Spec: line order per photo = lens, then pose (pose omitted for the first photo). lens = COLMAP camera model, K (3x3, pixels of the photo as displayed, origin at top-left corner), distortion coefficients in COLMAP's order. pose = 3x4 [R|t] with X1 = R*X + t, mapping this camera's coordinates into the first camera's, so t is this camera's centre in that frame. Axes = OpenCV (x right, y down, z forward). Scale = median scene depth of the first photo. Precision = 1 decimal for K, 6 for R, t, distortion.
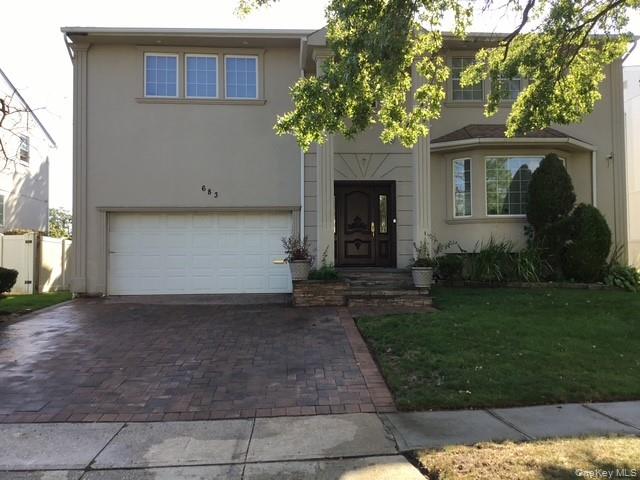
lens RADIAL K [[568.3, 0, 319.7], [0, 568.3, 241.5], [0, 0, 1]] dist [0.145513, -0.270507]
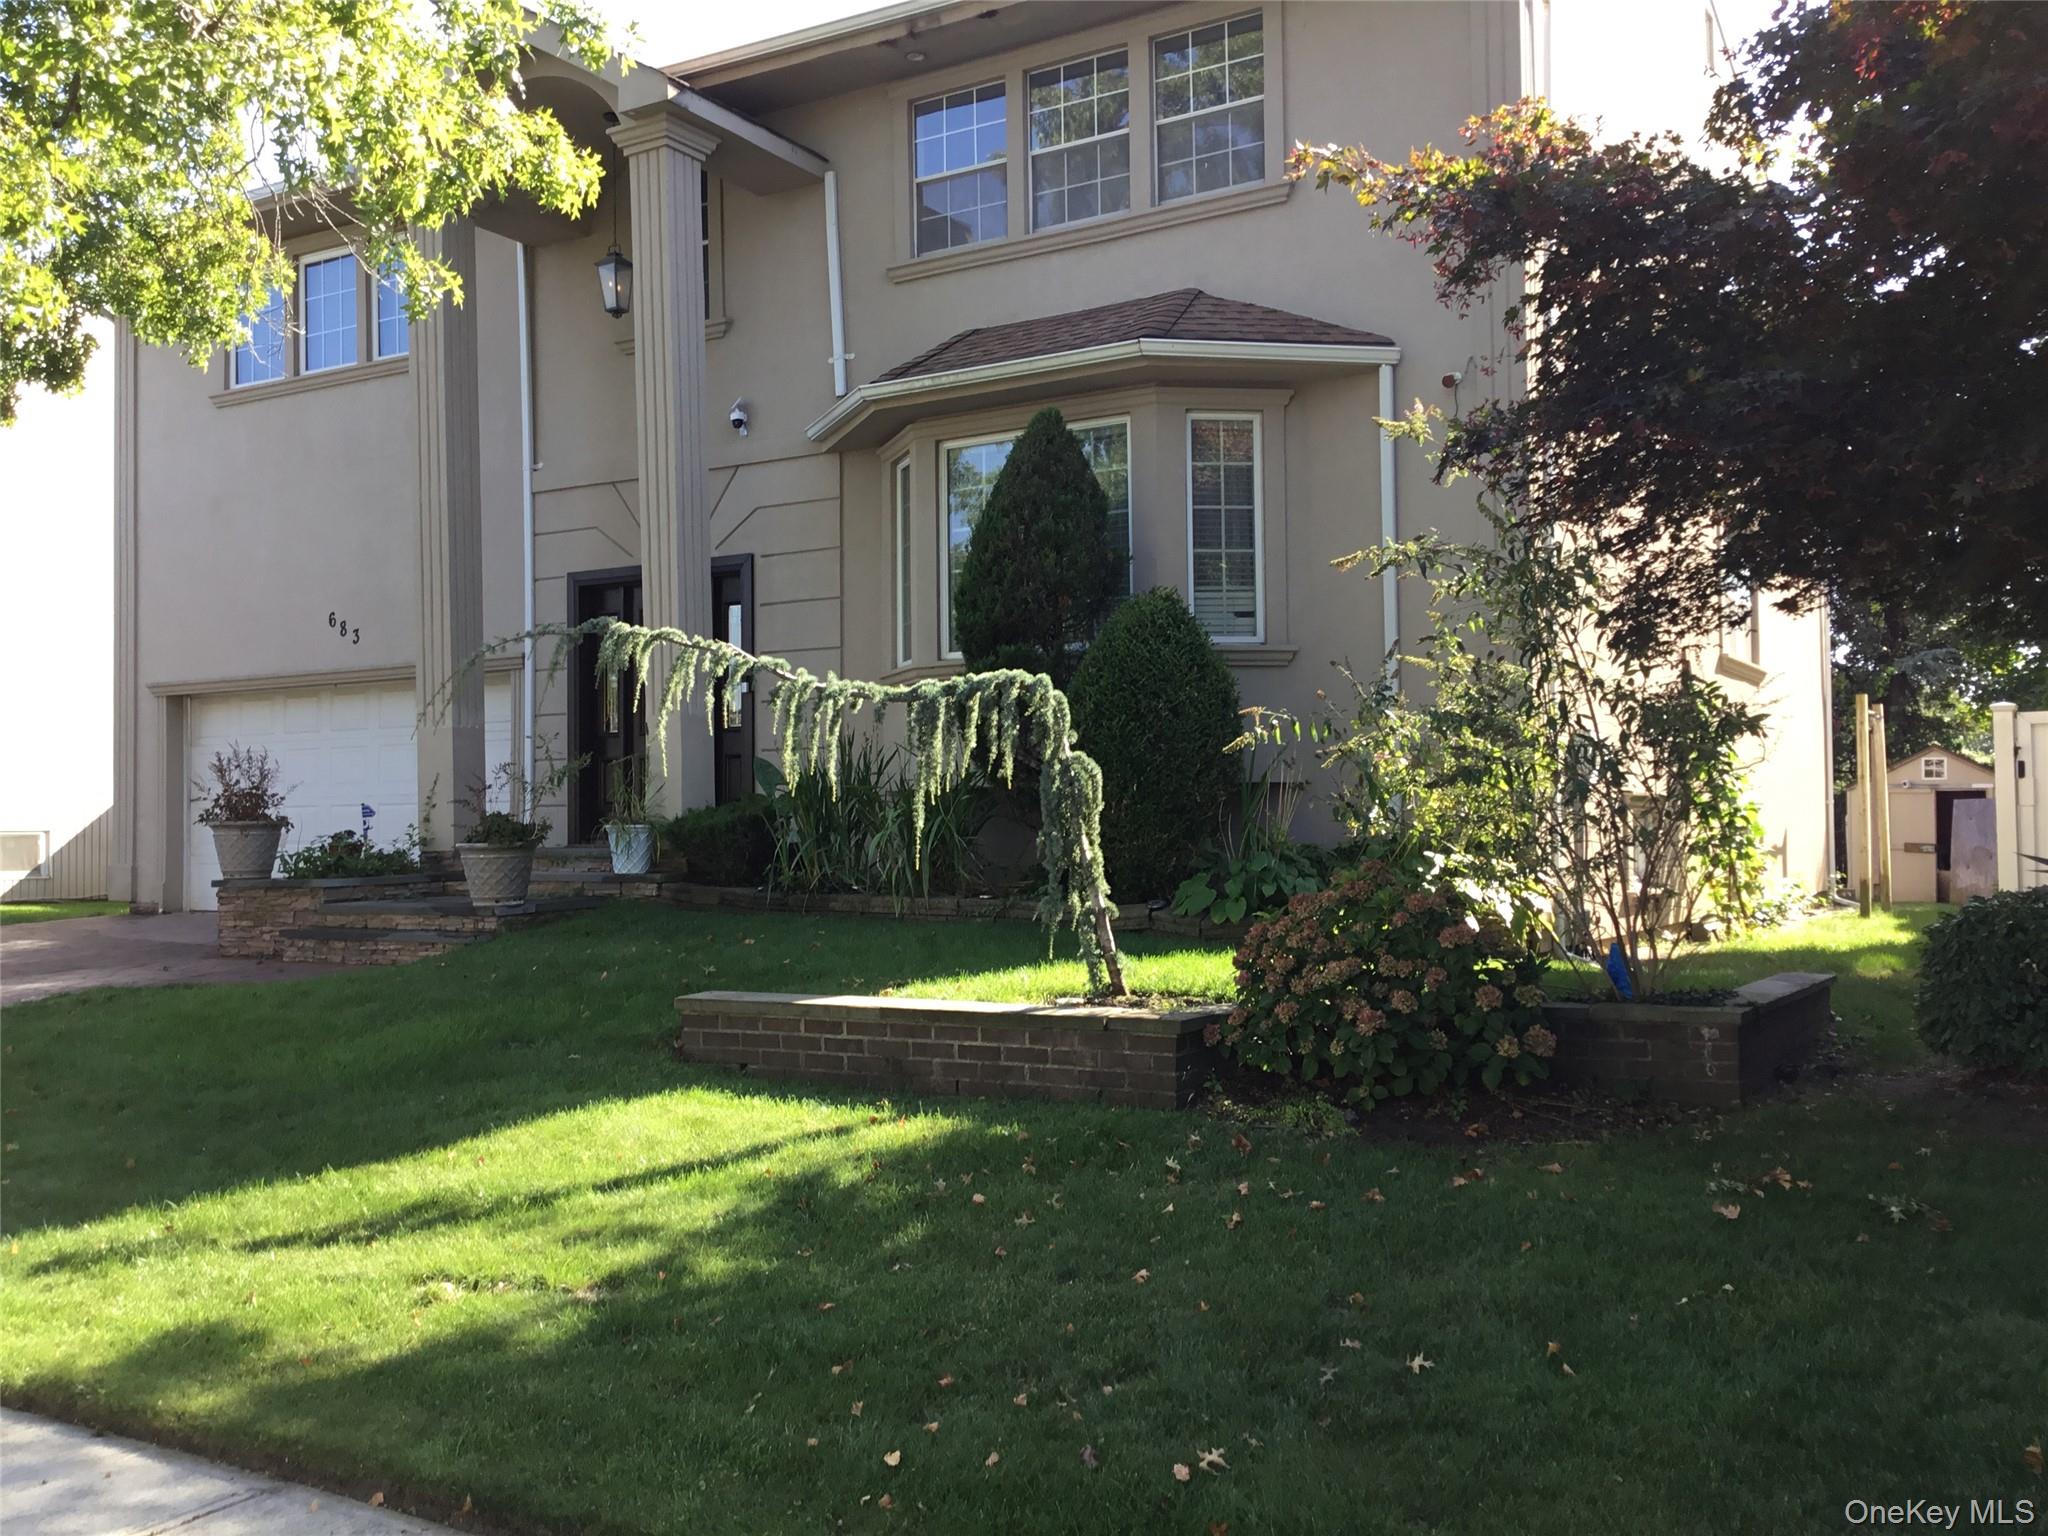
lens RADIAL K [[1818.5, 0, 1023.1], [0, 1818.5, 772.8], [0, 0, 1]] dist [0.145513, -0.270507]
pose [[0.830047, -0.018615, -0.557383, 0.804814], [0.023316, 0.999727, 0.001333, 0.011373], [0.557206, -0.014103, 0.830255, 0.280020]]
